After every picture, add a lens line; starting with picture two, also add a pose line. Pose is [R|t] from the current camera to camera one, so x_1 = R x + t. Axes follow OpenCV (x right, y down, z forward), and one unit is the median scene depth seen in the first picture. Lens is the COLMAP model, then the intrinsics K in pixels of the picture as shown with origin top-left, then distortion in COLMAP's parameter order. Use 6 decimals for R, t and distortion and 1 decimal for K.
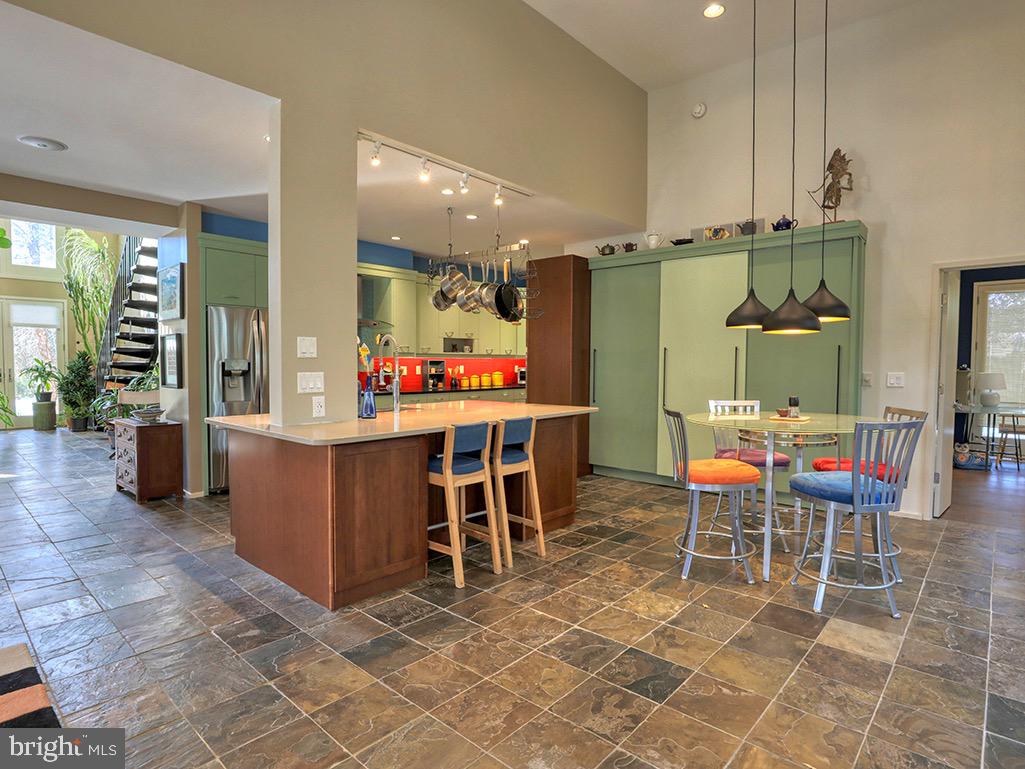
lens RADIAL K [[573.5, 0, 491.0], [0, 573.5, 358.5], [0, 0, 1]] dist [-0.046564, 0.018772]
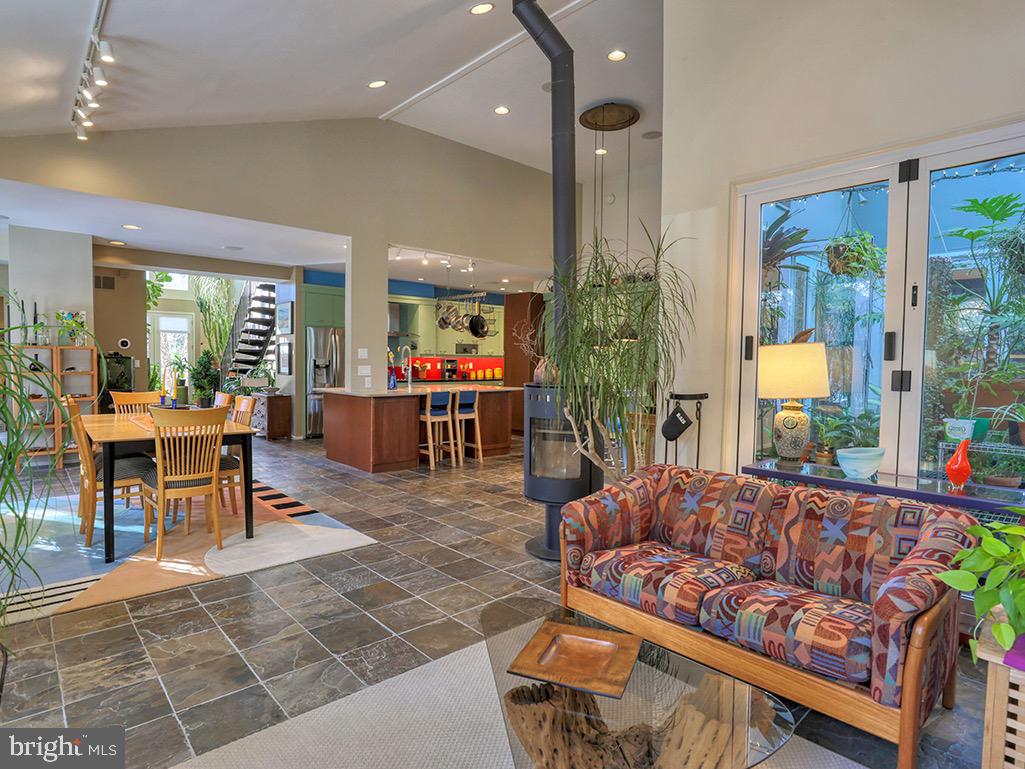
lens RADIAL K [[573.5, 0, 491.0], [0, 573.5, 358.5], [0, 0, 1]] dist [-0.046564, 0.018772]
pose [[0.995194, 0.008103, -0.097585, 0.225283], [-0.007682, 0.999960, 0.004683, -0.009779], [0.097619, -0.003911, 0.995216, -0.668162]]
